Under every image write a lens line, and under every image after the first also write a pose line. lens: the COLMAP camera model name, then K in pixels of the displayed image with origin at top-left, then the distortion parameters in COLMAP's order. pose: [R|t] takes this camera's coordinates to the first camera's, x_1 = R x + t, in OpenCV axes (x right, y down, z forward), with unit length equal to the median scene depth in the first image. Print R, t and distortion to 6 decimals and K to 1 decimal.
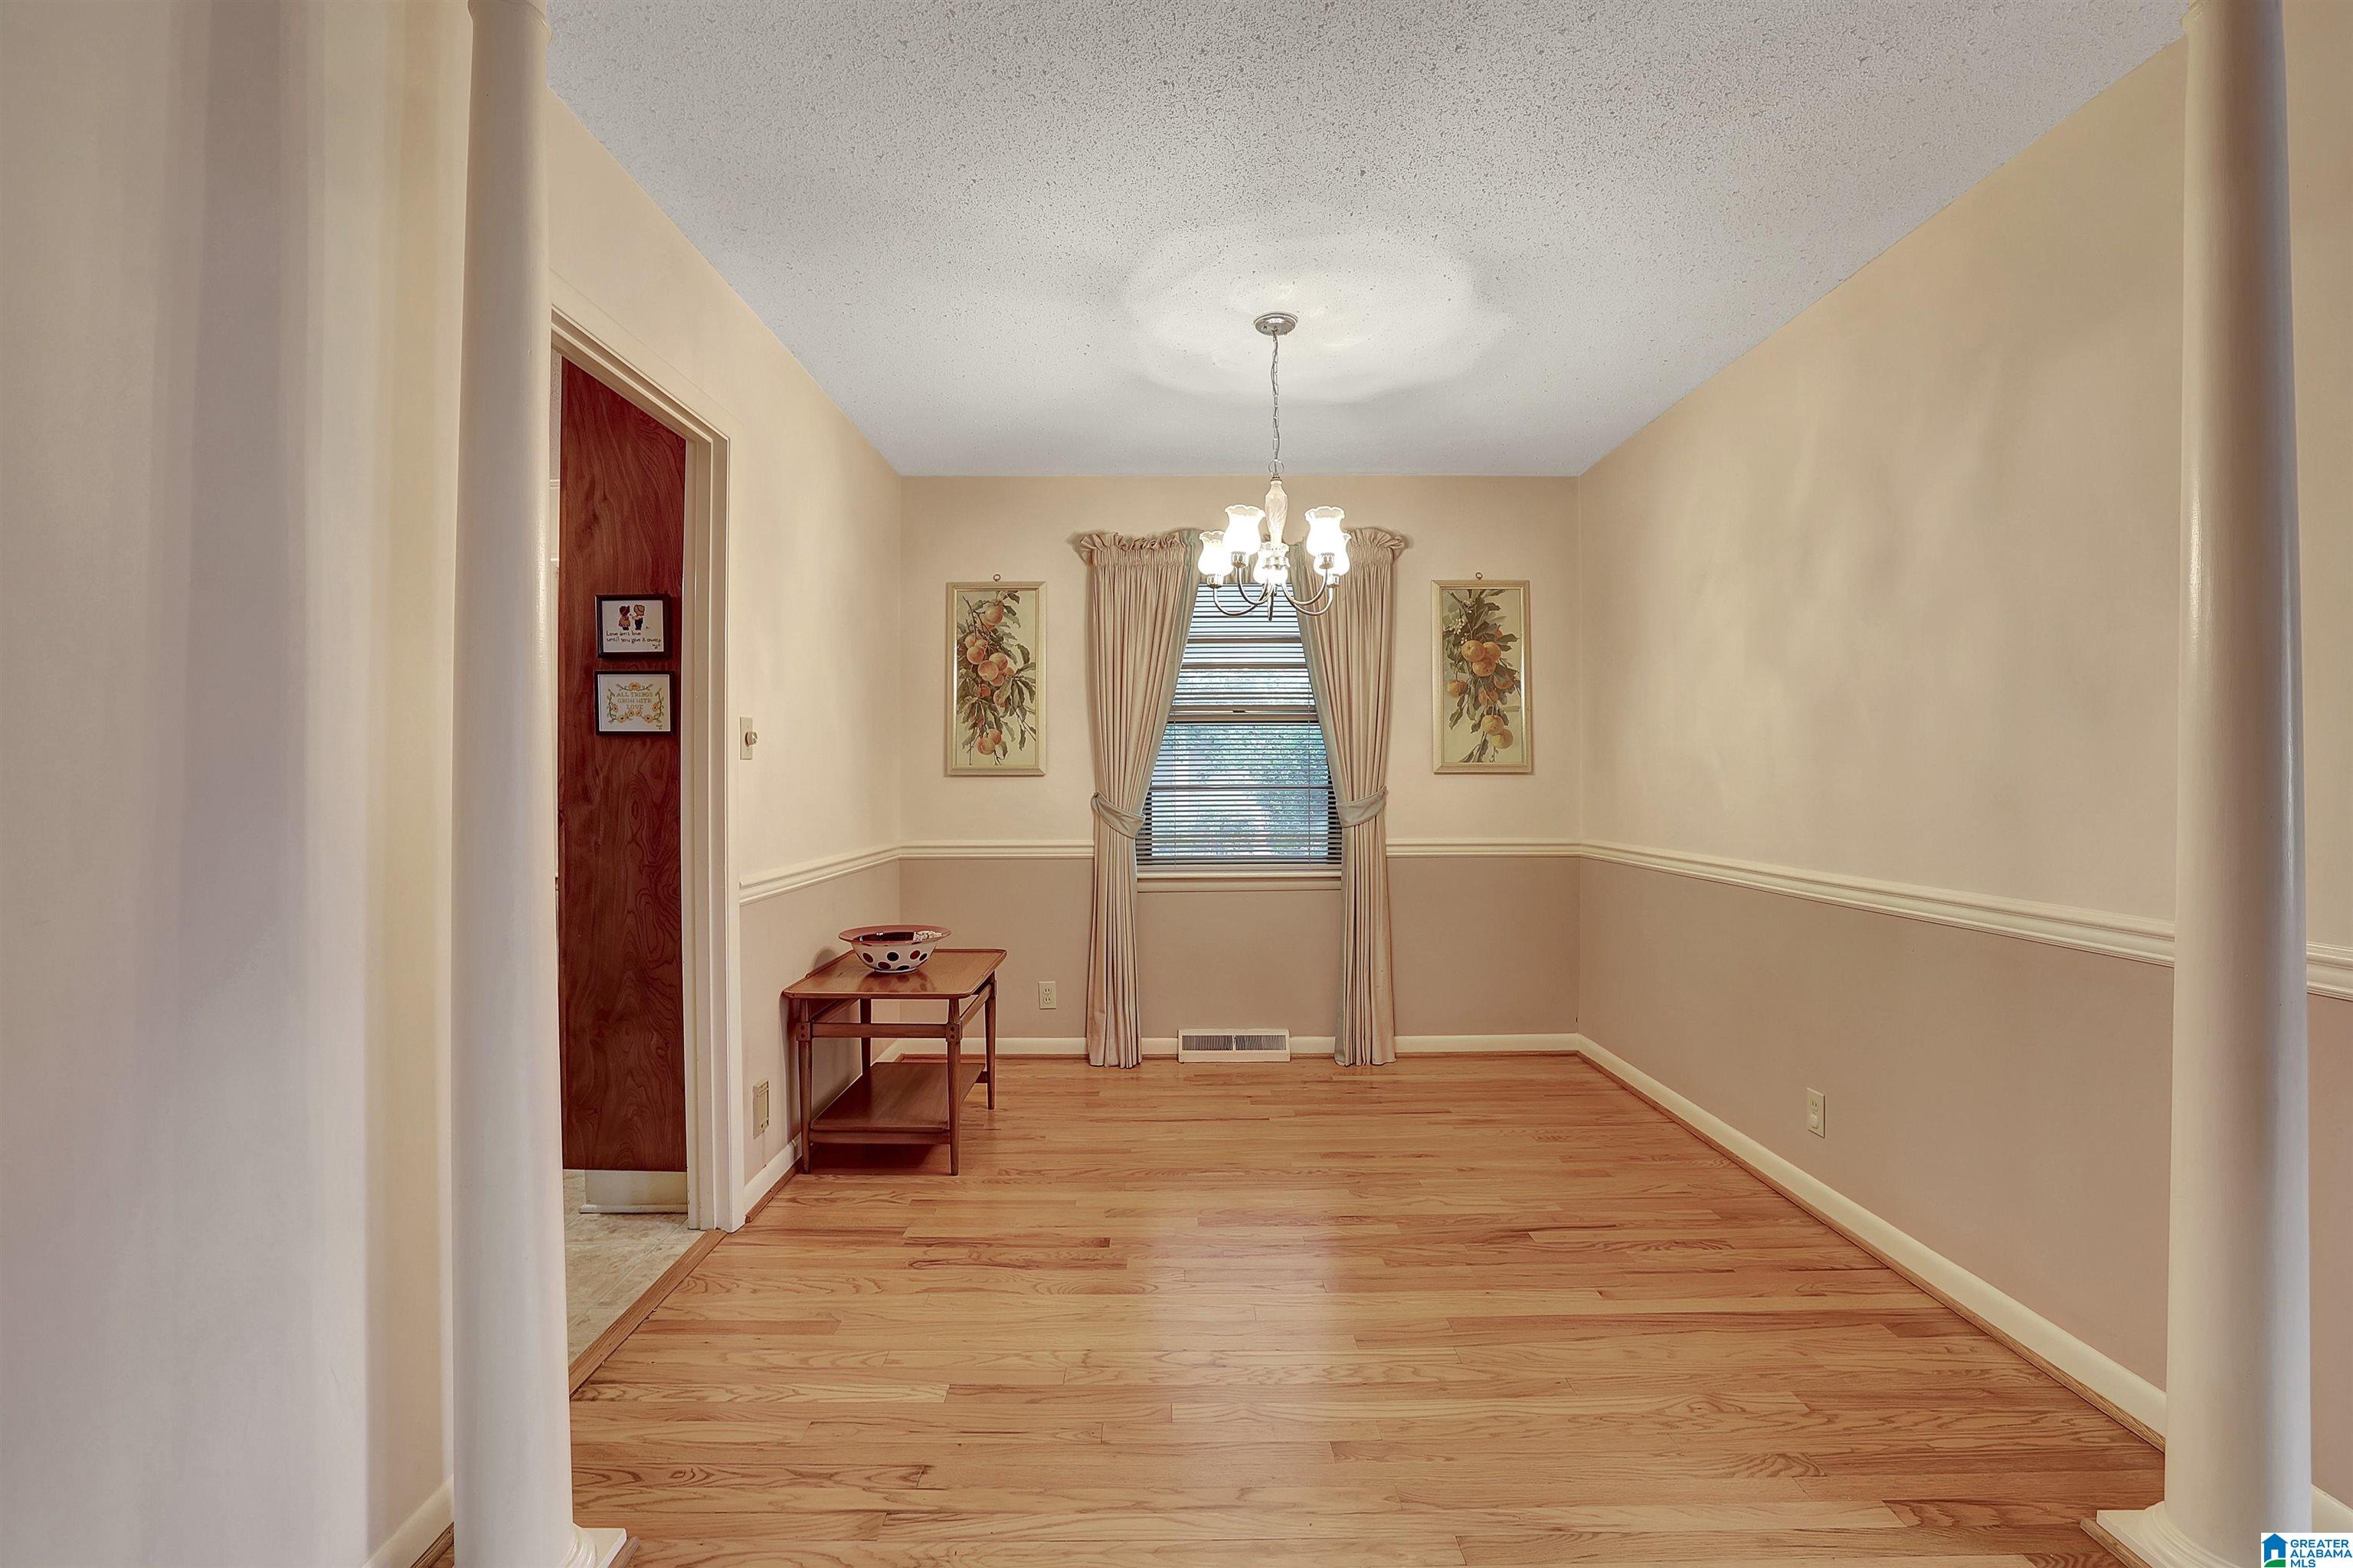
lens RADIAL K [[1003.6, 0, 1166.1], [0, 1003.6, 781.2], [0, 0, 1]] dist [-0.049810, 0.017625]
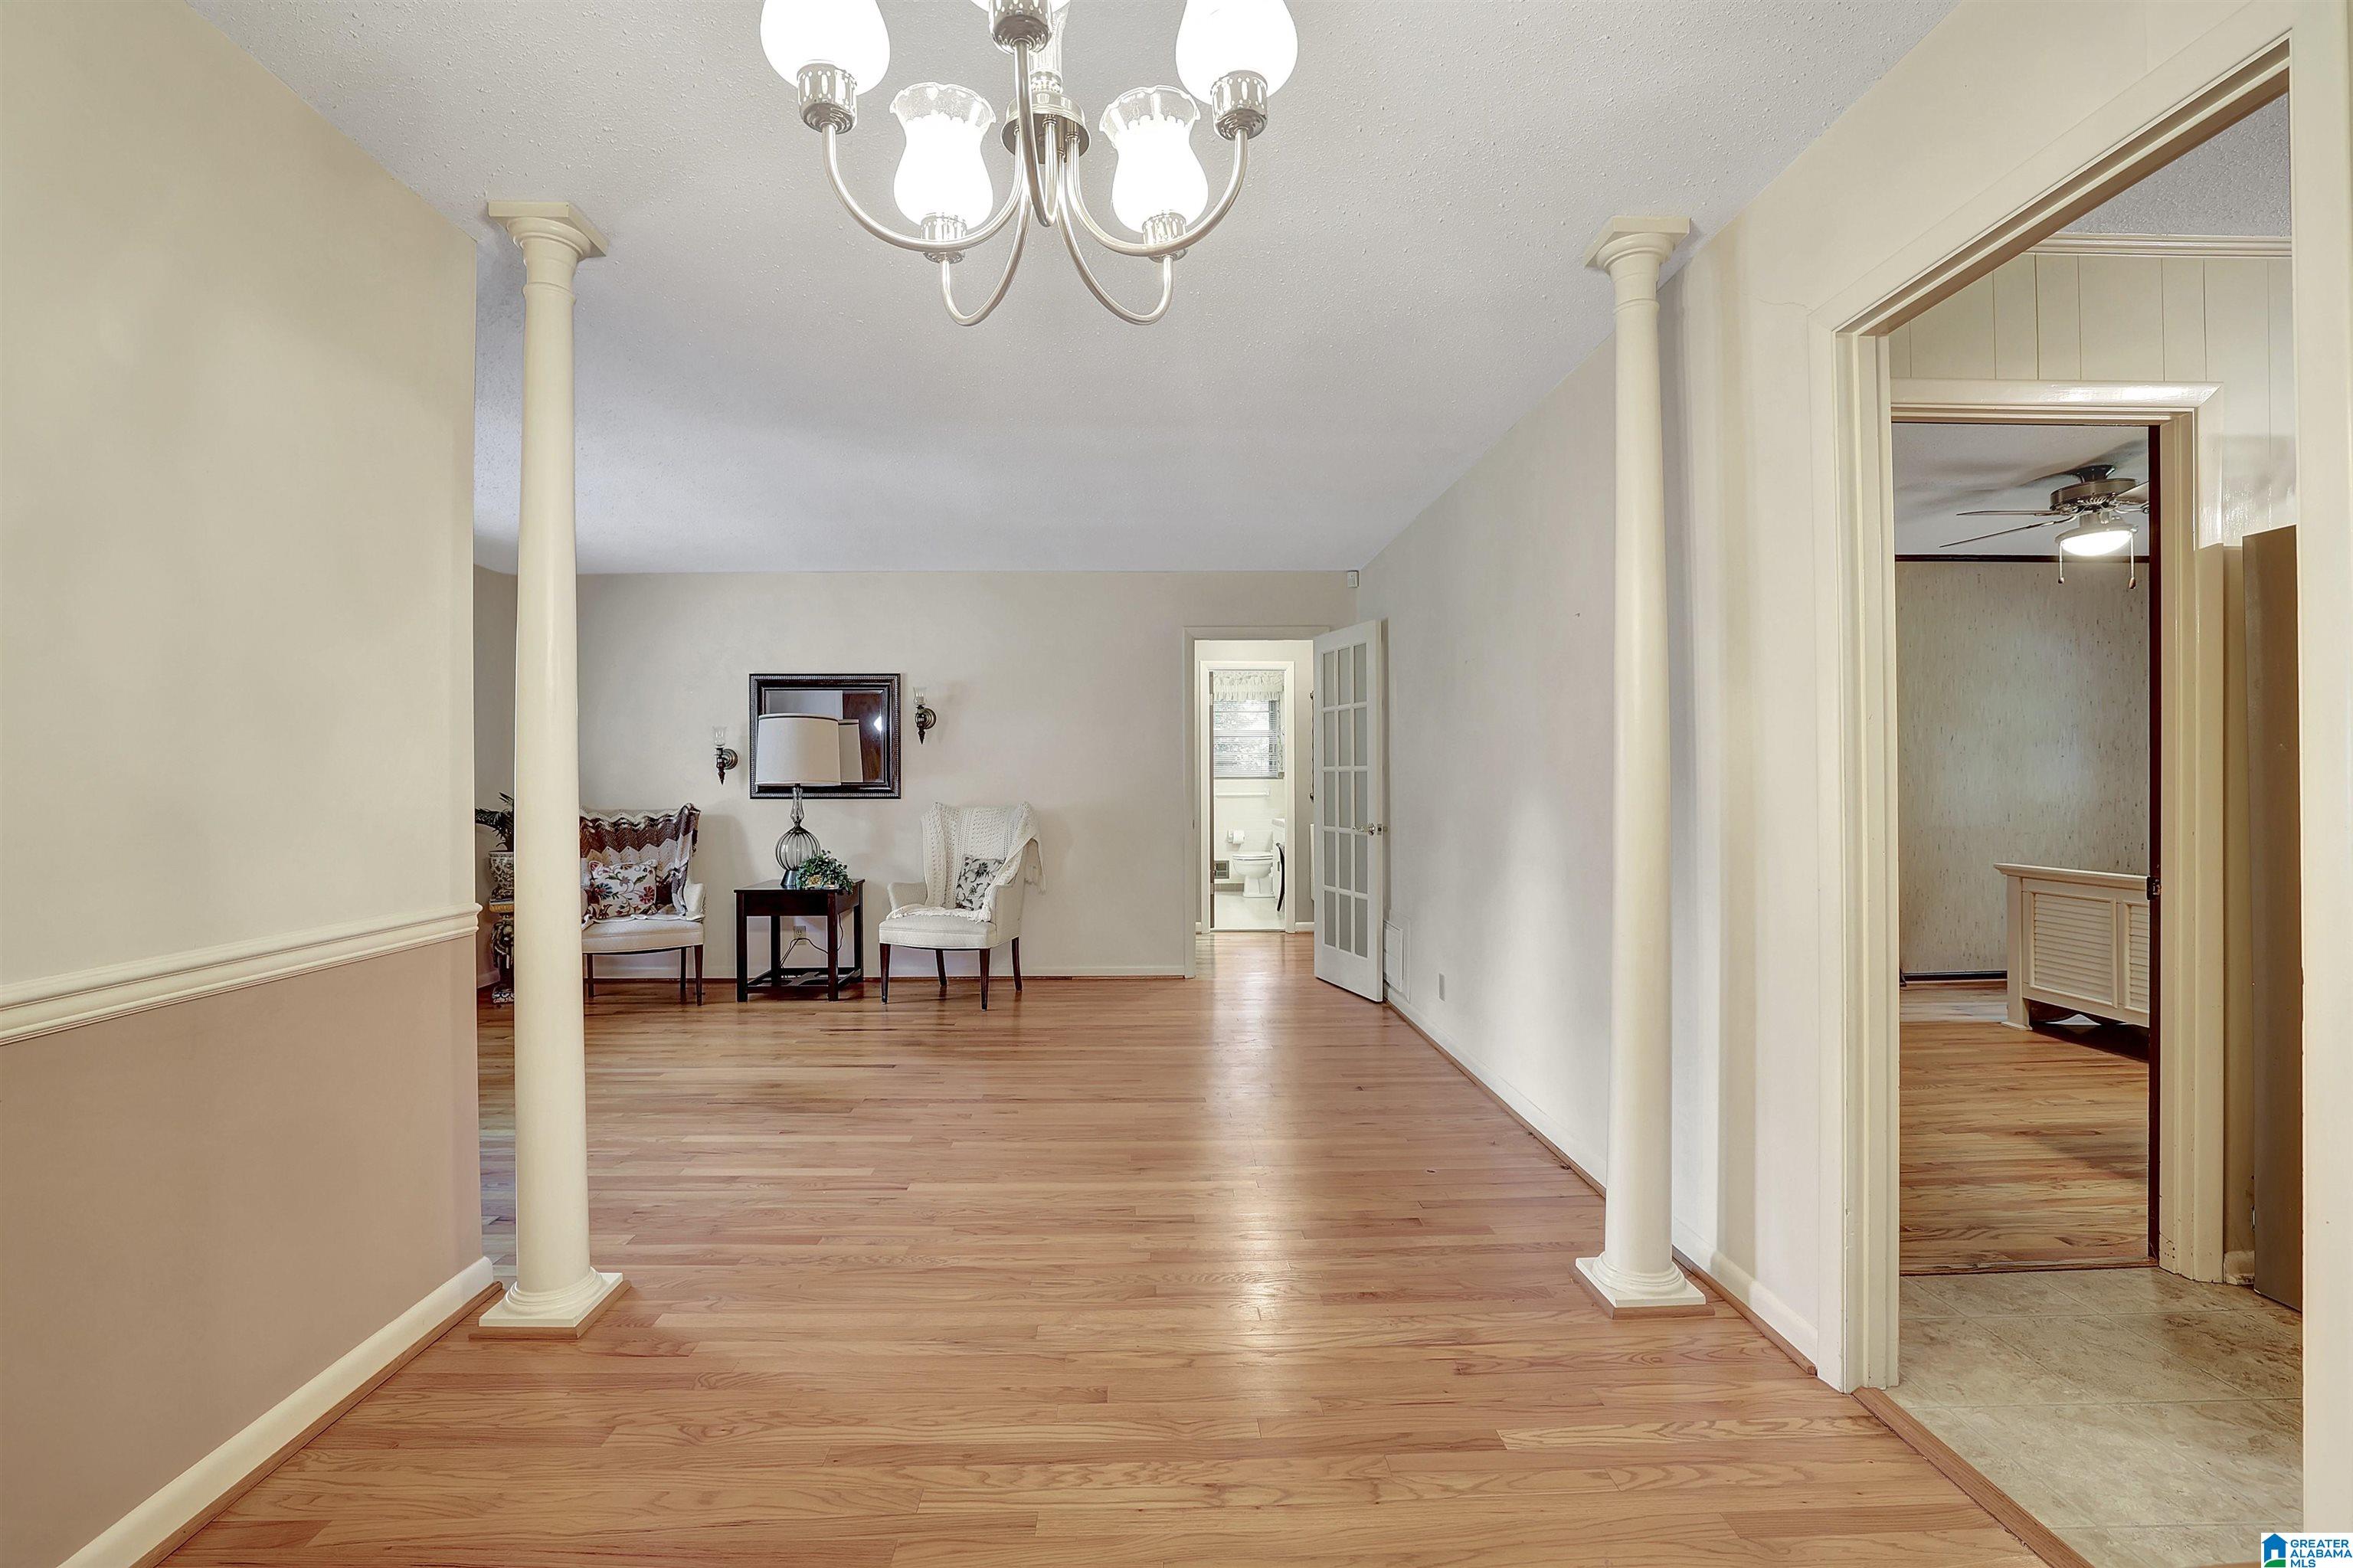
lens RADIAL K [[1003.6, 0, 1166.1], [0, 1003.6, 781.2], [0, 0, 1]] dist [-0.049810, 0.017625]
pose [[-0.999475, 0.008275, -0.031330, 0.055313], [0.008138, 0.999957, 0.004503, -0.005556], [0.031366, 0.004246, -0.999499, 0.881515]]
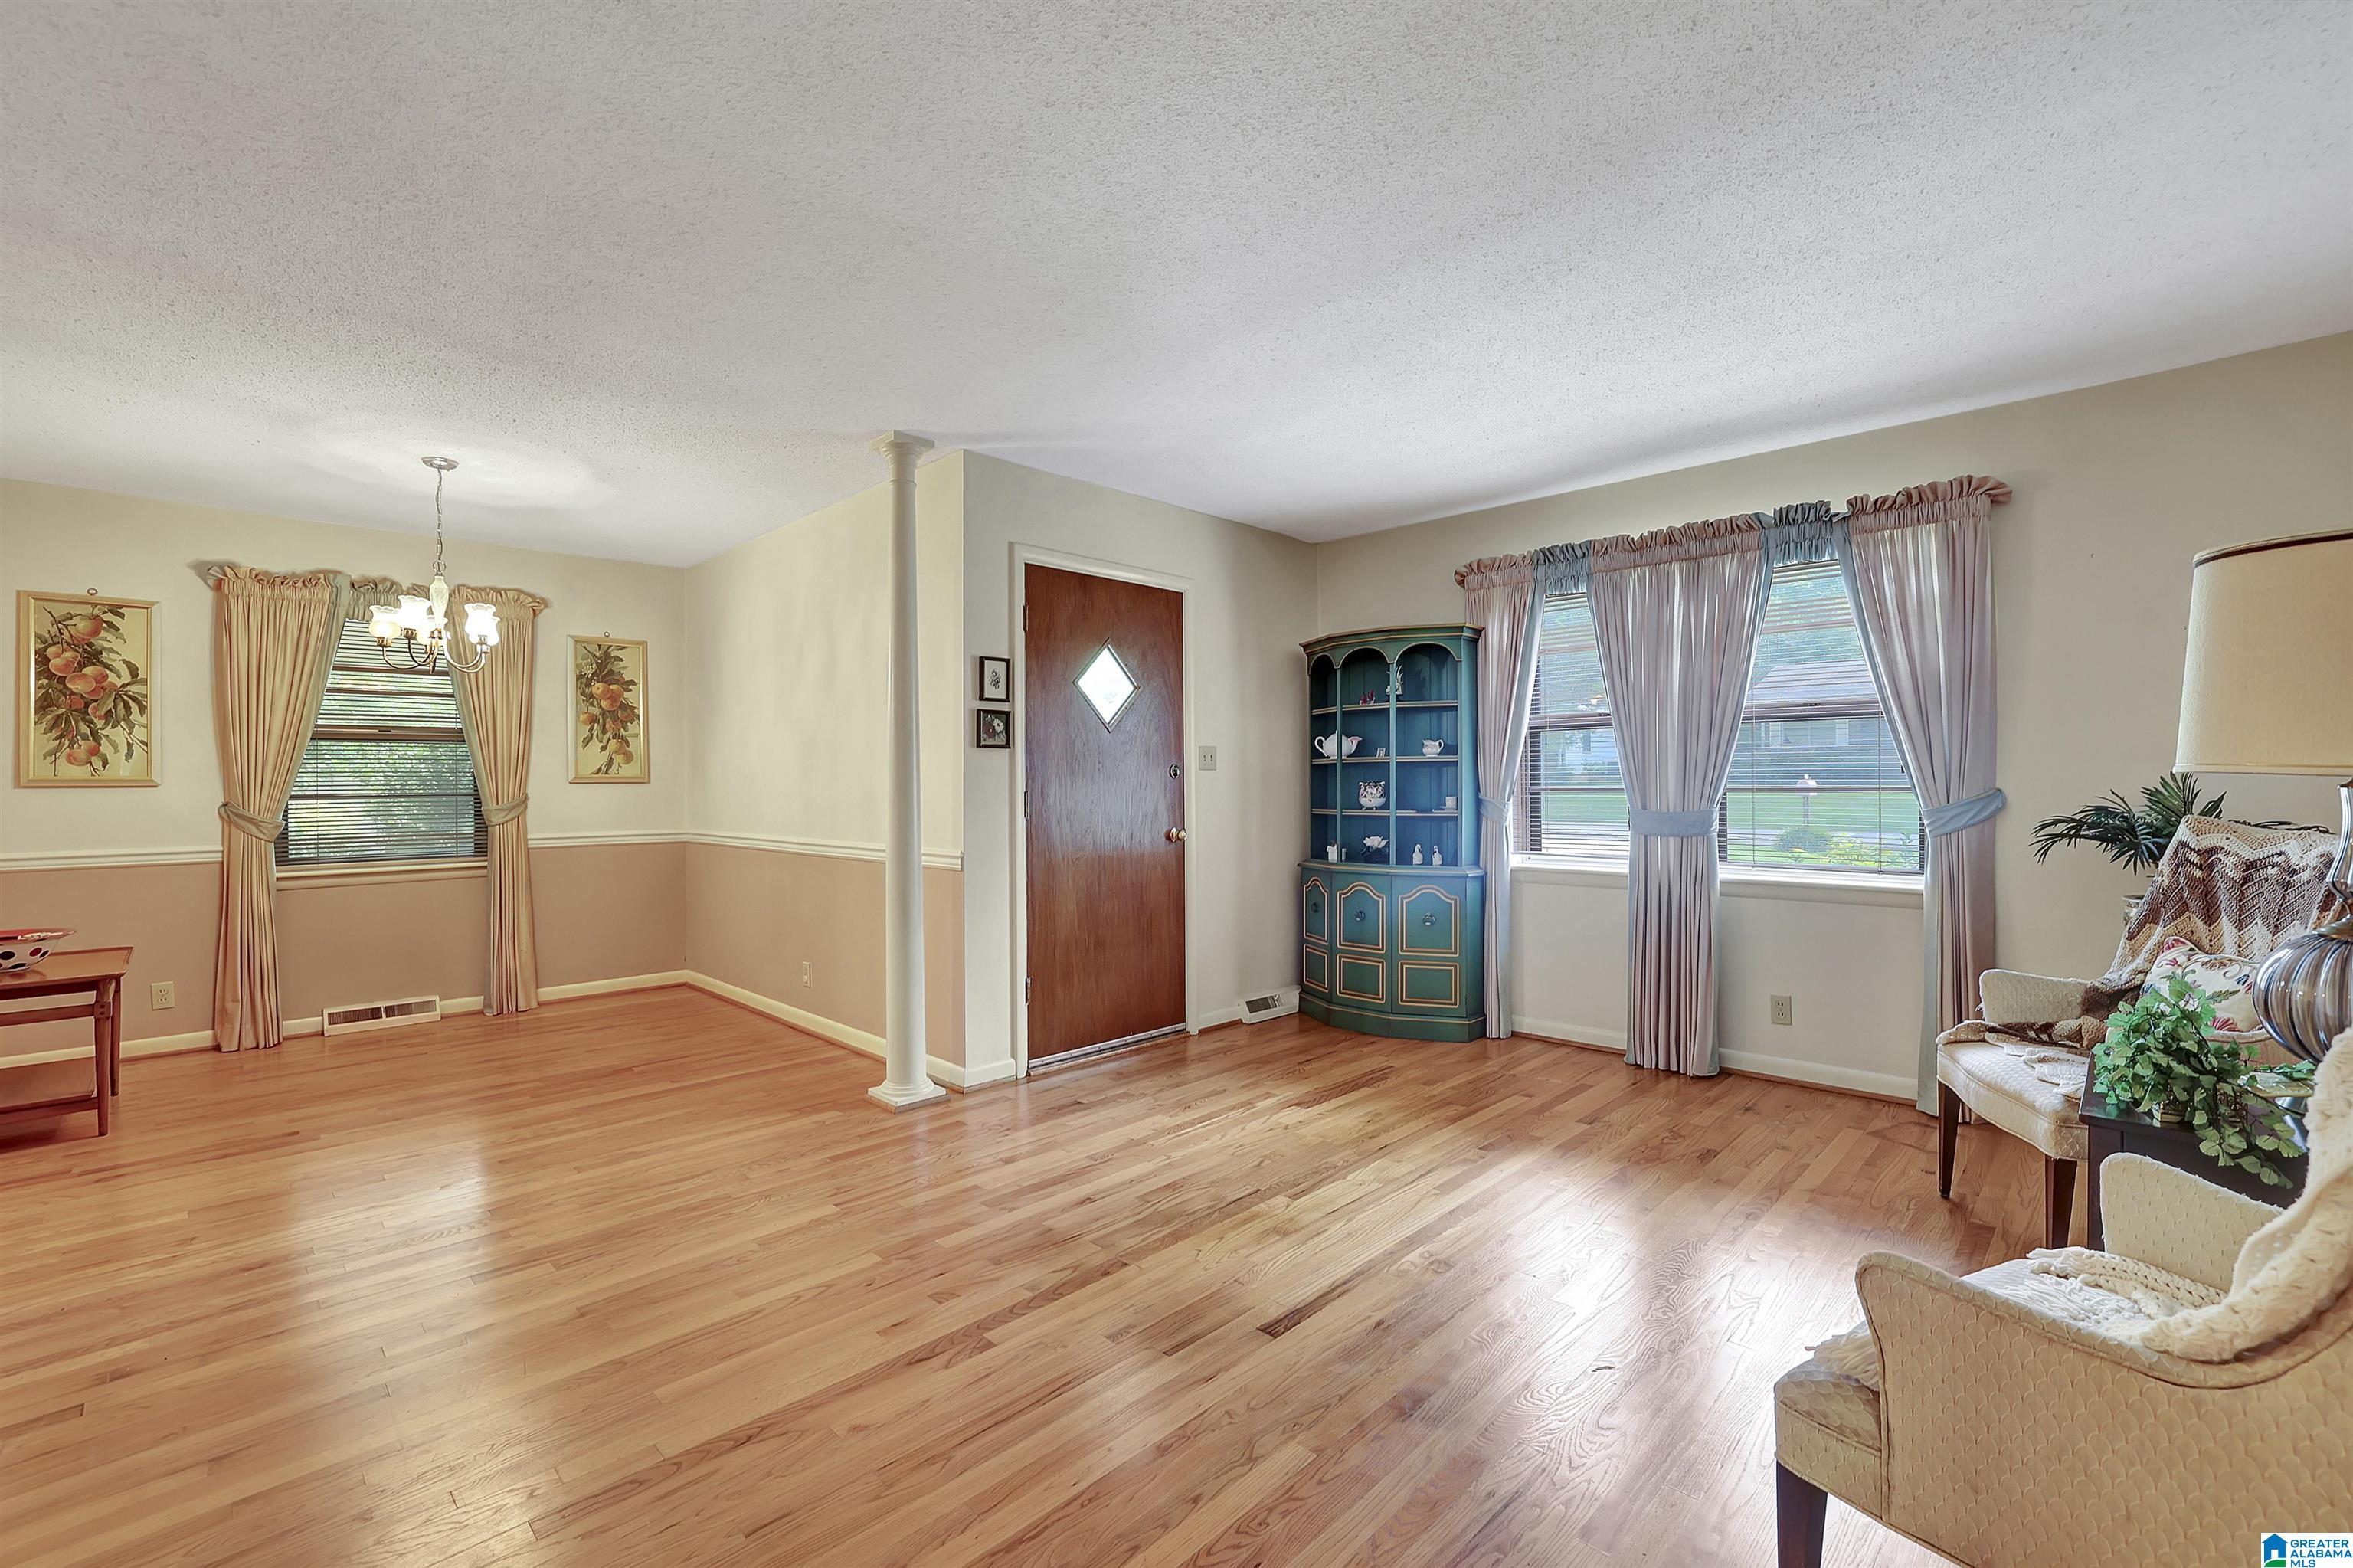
lens RADIAL K [[1003.6, 0, 1166.1], [0, 1003.6, 781.2], [0, 0, 1]] dist [-0.049810, 0.017625]
pose [[0.703596, -0.002024, 0.710598, -0.101623], [0.006588, 0.999972, -0.003675, -0.000204], [-0.710570, 0.007267, 0.703589, -0.469012]]
